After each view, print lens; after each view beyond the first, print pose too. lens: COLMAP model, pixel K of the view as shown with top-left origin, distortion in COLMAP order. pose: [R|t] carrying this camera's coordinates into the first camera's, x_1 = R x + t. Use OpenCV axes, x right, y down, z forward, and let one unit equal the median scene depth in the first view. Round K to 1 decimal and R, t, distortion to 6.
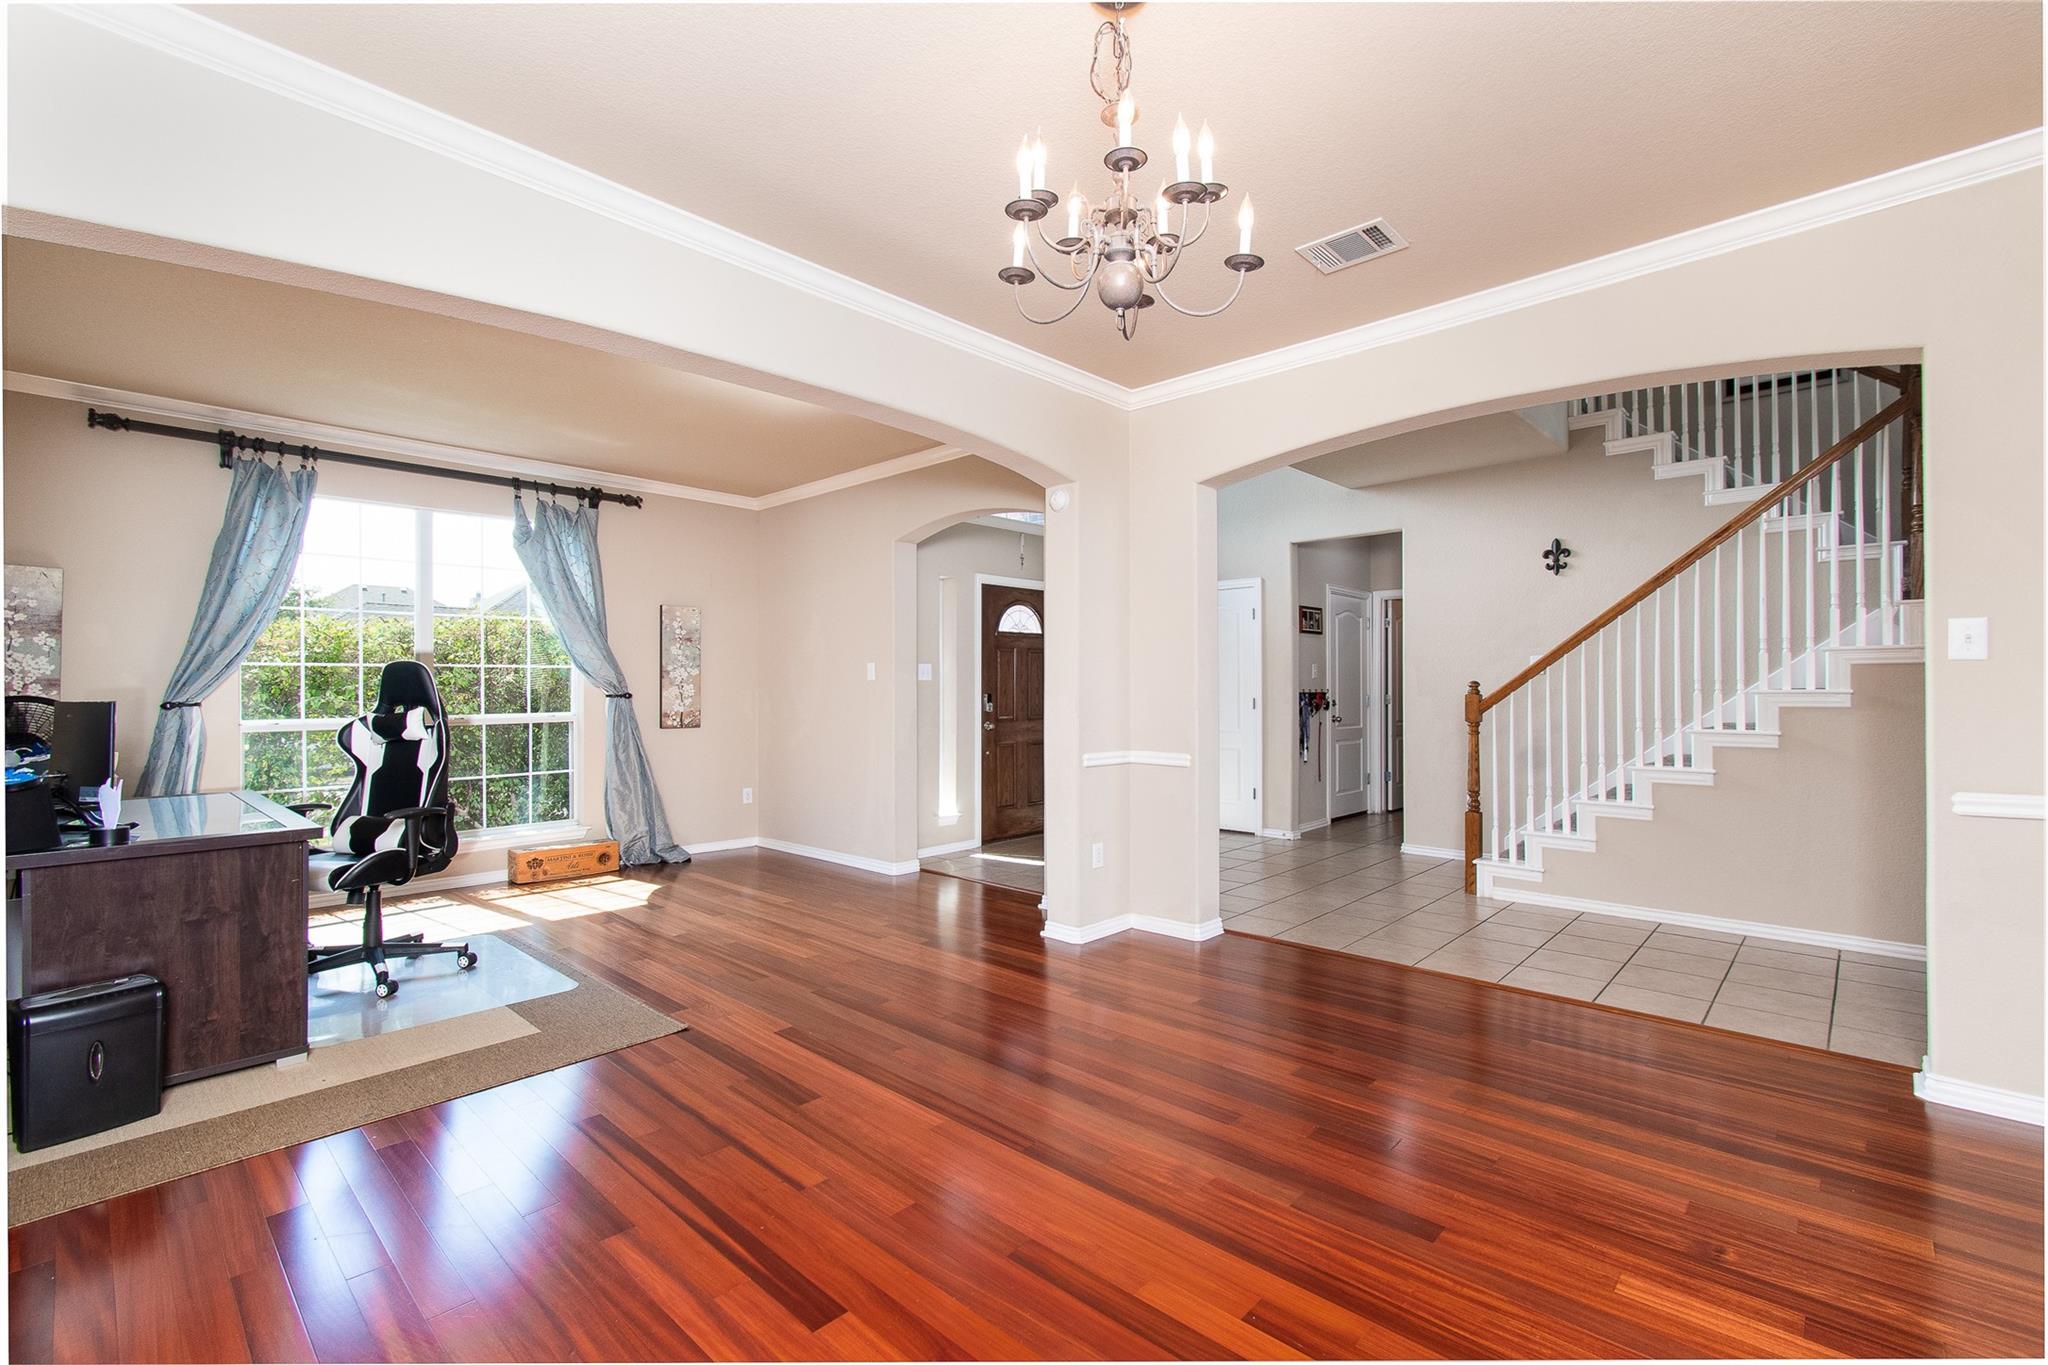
lens RADIAL K [[910.9, 0, 1025.3], [0, 910.9, 674.8], [0, 0, 1]] dist [0.002825, -0.003795]
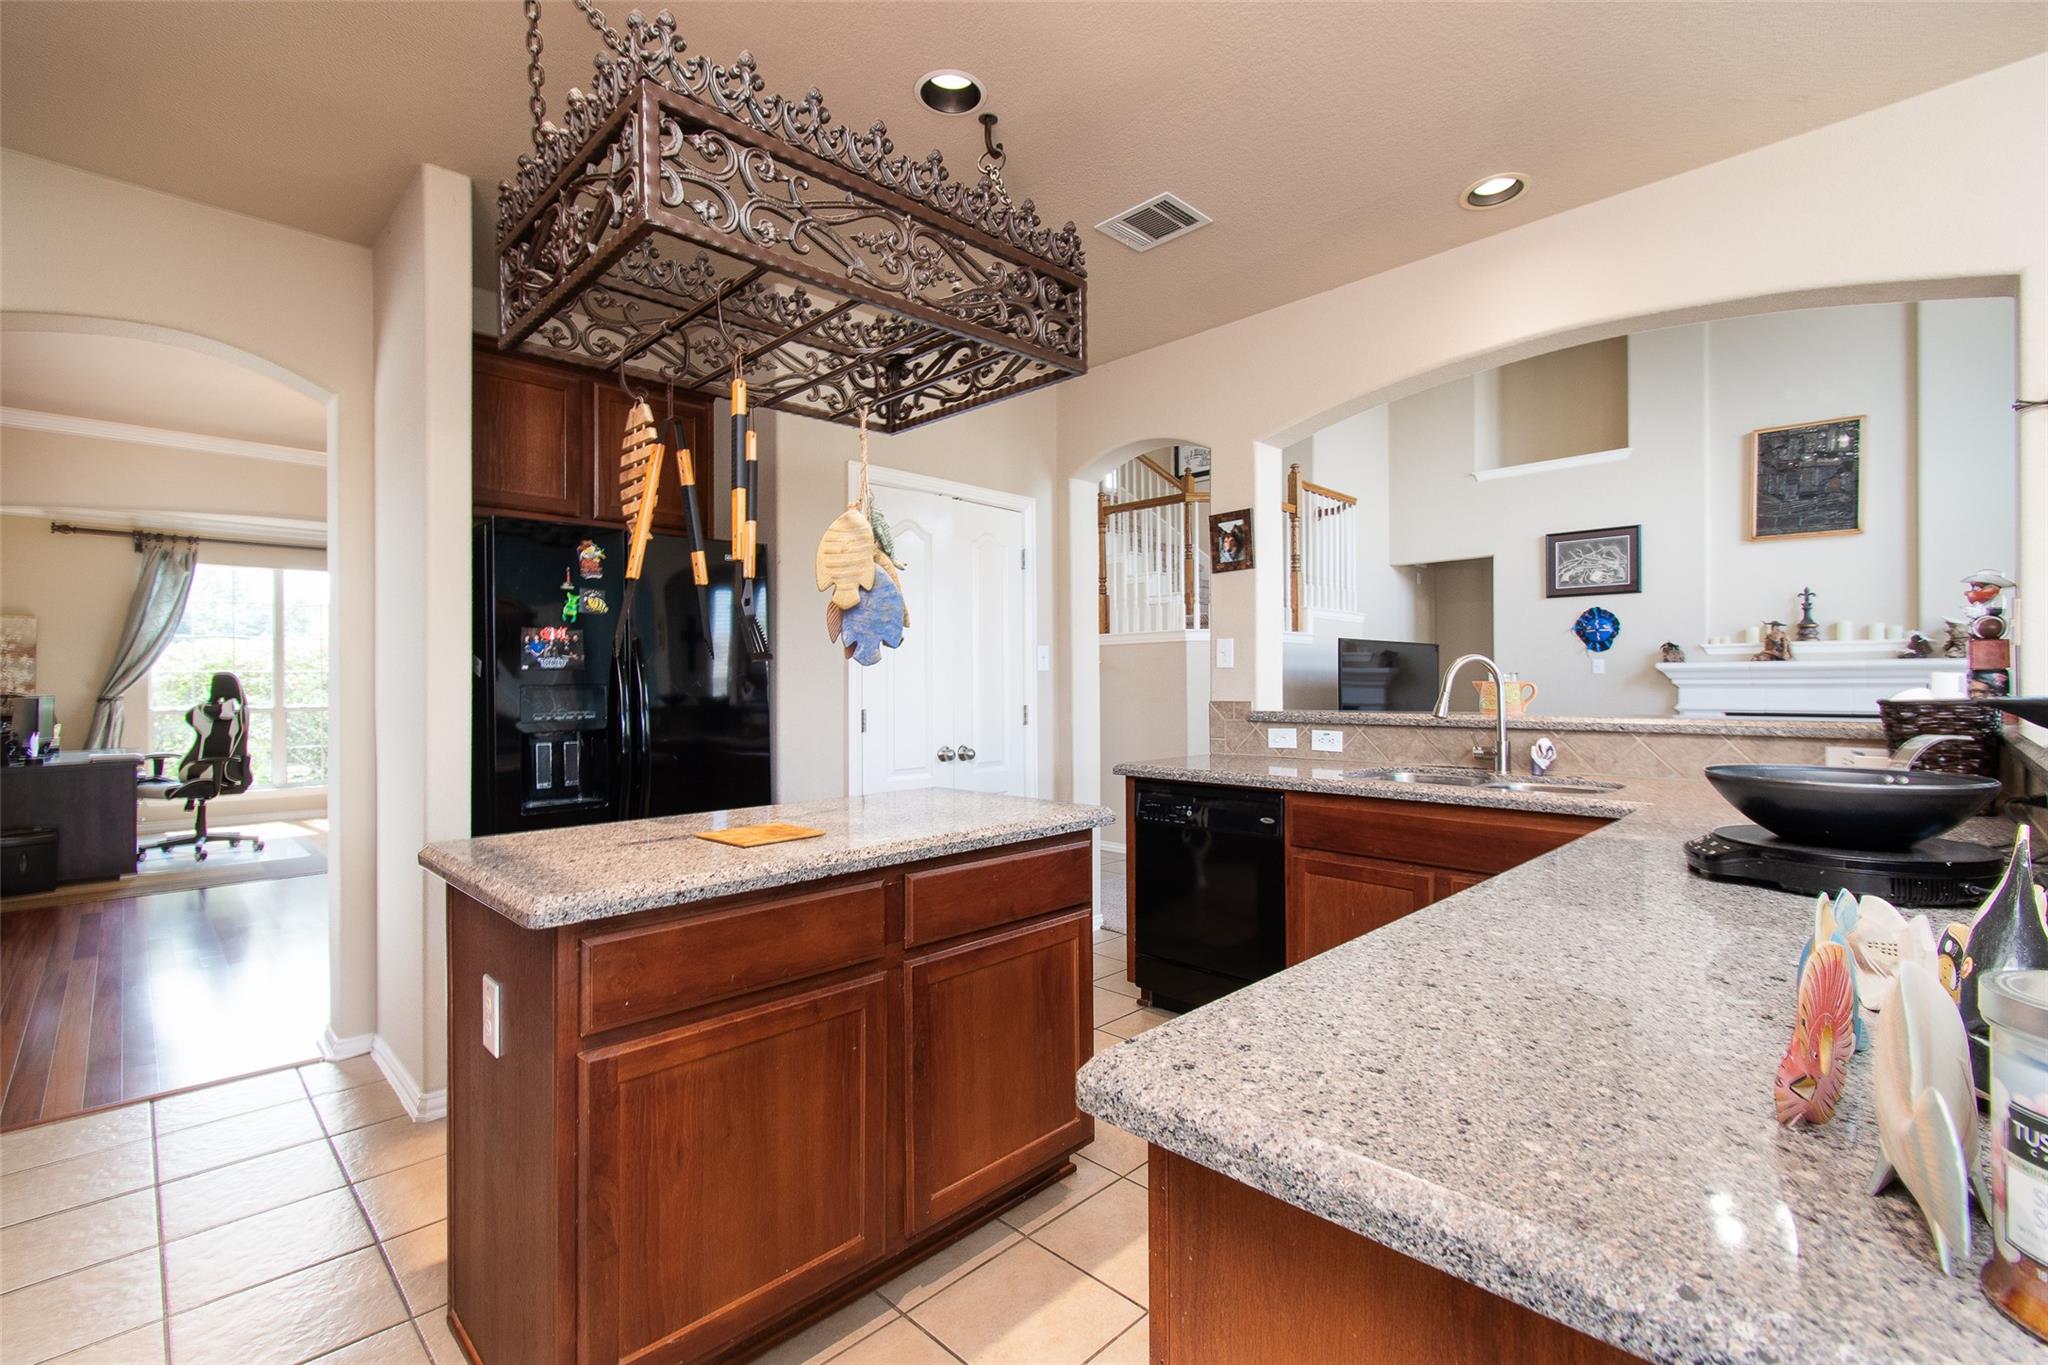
lens RADIAL K [[910.9, 0, 1030.3], [0, 910.9, 676.6], [0, 0, 1]] dist [0.002825, -0.003795]
pose [[0.999373, -0.001965, -0.035362, 0.840240], [0.002066, 0.999994, 0.002831, -0.009028], [0.035356, -0.002902, 0.999371, -0.617097]]
